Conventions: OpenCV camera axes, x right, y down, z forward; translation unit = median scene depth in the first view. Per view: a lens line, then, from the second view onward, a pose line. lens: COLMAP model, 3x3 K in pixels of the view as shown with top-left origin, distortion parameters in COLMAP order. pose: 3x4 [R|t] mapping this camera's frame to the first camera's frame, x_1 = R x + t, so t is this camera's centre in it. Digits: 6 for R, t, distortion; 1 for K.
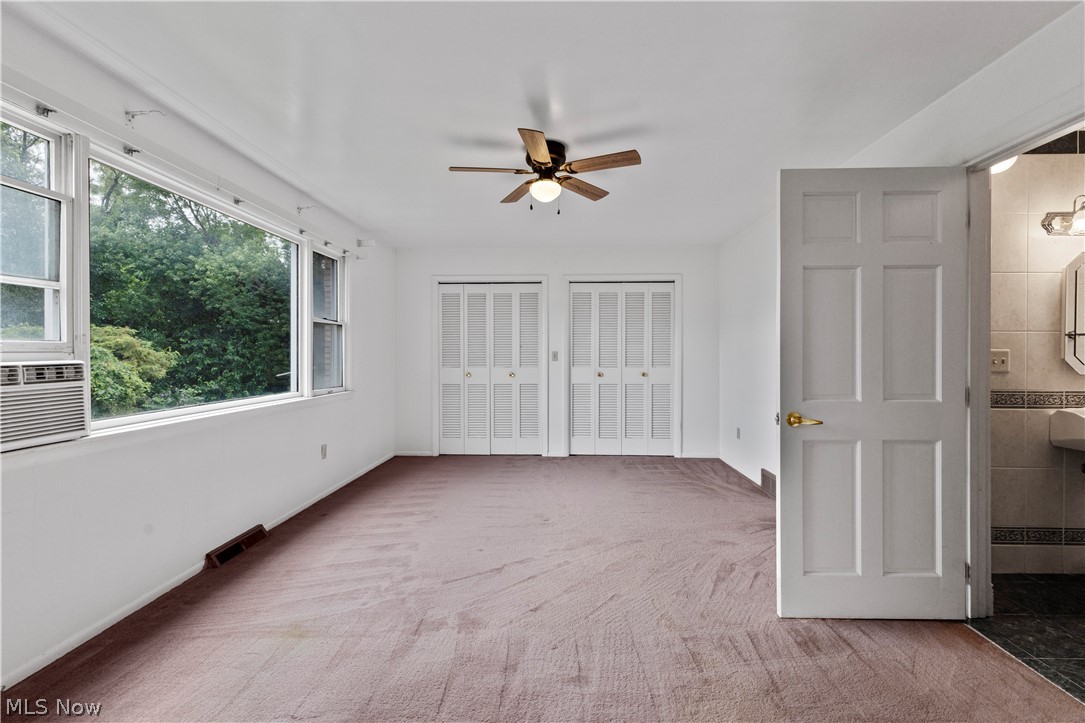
lens RADIAL K [[470.0, 0, 542.4], [0, 470.0, 356.4], [0, 0, 1]] dist [0.005015, -0.001098]
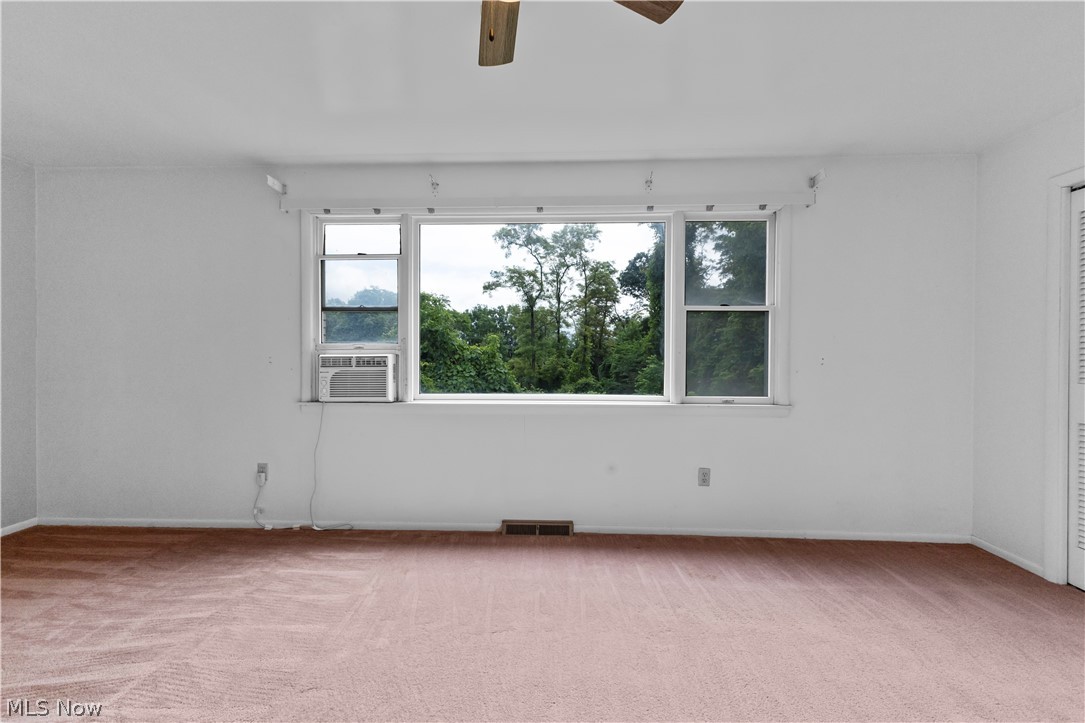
lens RADIAL K [[470.0, 0, 542.7], [0, 470.0, 356.7], [0, 0, 1]] dist [0.005015, -0.001098]
pose [[0.011442, 0.007224, -0.999908, 0.418931], [-0.007862, 0.999944, 0.007134, 0.000594], [0.999904, 0.007779, 0.011498, 0.973960]]
